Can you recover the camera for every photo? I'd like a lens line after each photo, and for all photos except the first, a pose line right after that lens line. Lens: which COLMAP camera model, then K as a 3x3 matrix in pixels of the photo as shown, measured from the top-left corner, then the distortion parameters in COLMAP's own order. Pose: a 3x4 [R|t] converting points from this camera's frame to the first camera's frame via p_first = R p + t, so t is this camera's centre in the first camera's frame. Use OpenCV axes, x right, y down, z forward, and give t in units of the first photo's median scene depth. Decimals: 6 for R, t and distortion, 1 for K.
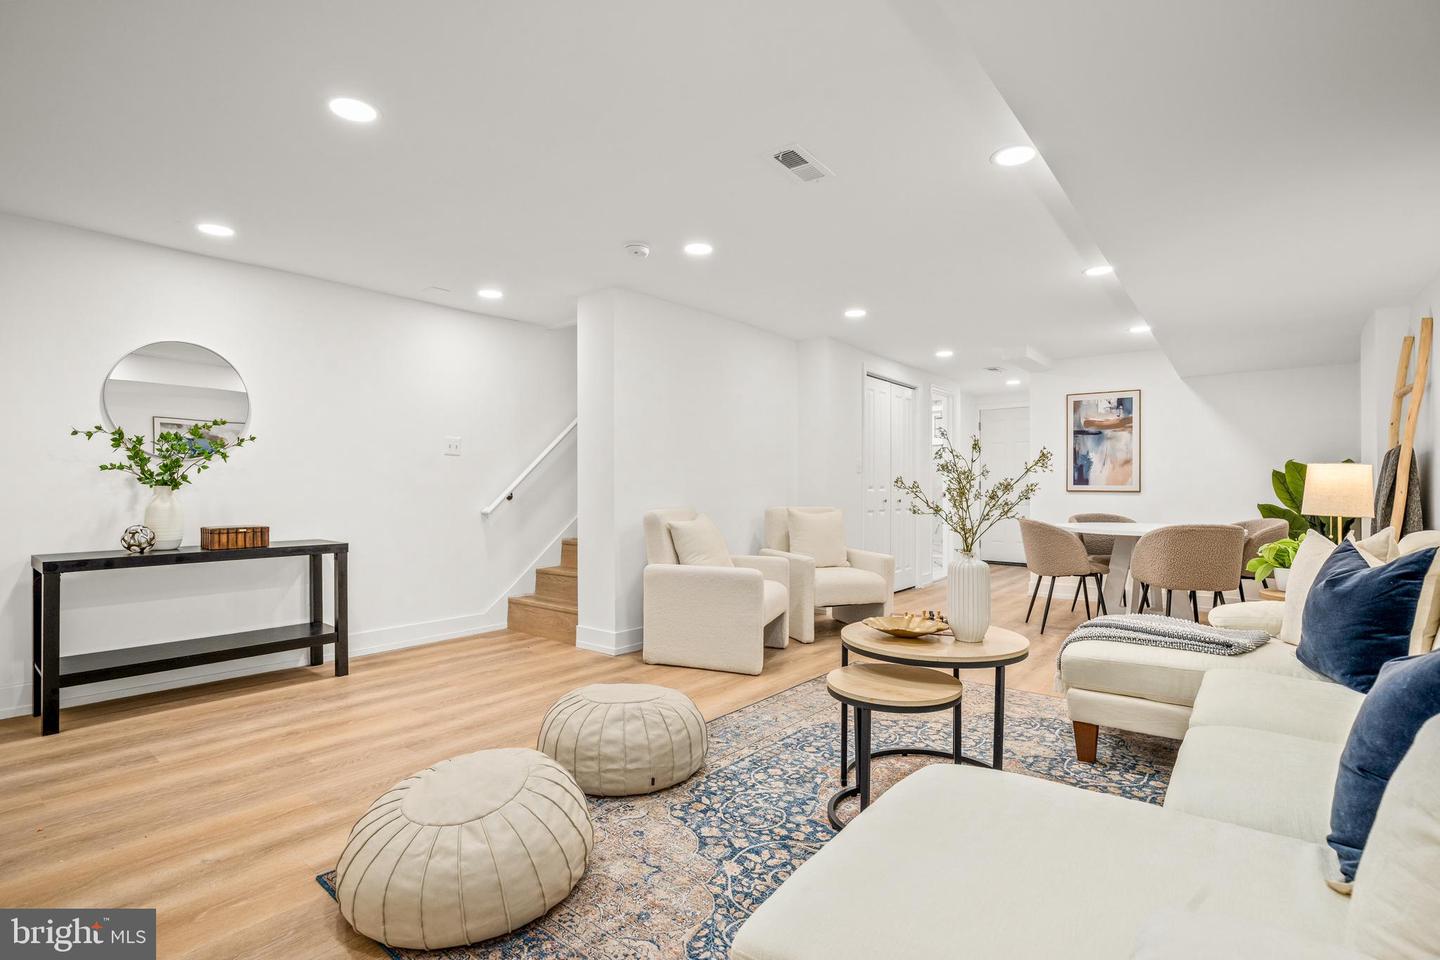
lens RADIAL K [[662.4, 0, 729.1], [0, 662.4, 481.6], [0, 0, 1]] dist [-0.016870, 0.001036]
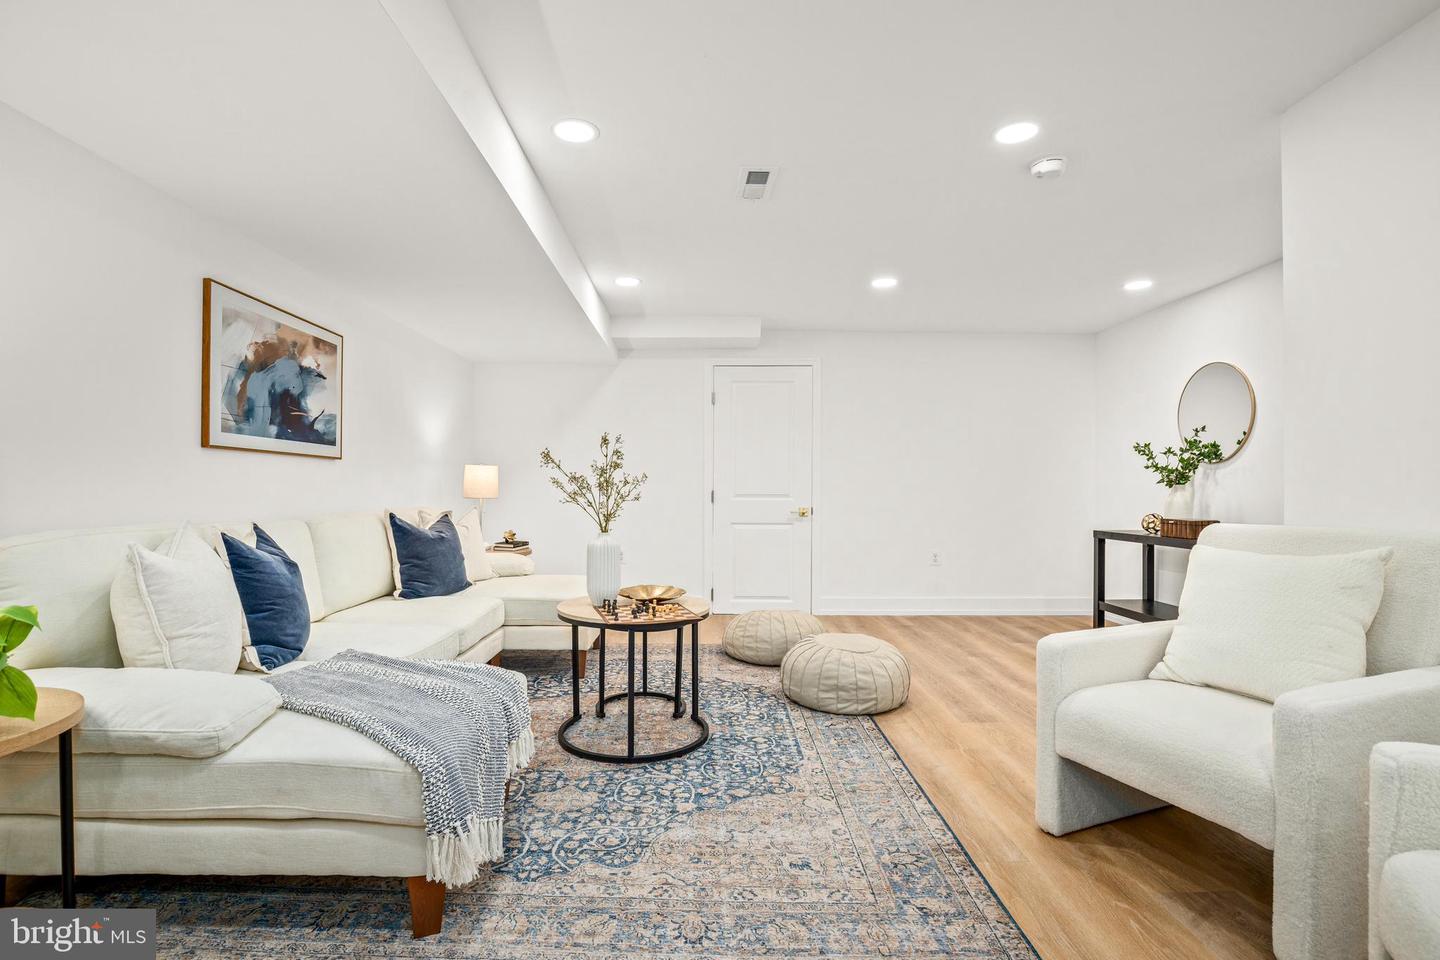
lens RADIAL K [[662.4, 0, 729.1], [0, 662.4, 481.6], [0, 0, 1]] dist [-0.016870, 0.001036]
pose [[-0.752854, -0.009716, -0.658116, 0.822359], [0.001343, 0.999866, -0.016299, 0.021440], [0.658186, -0.013155, -0.752740, 1.715761]]
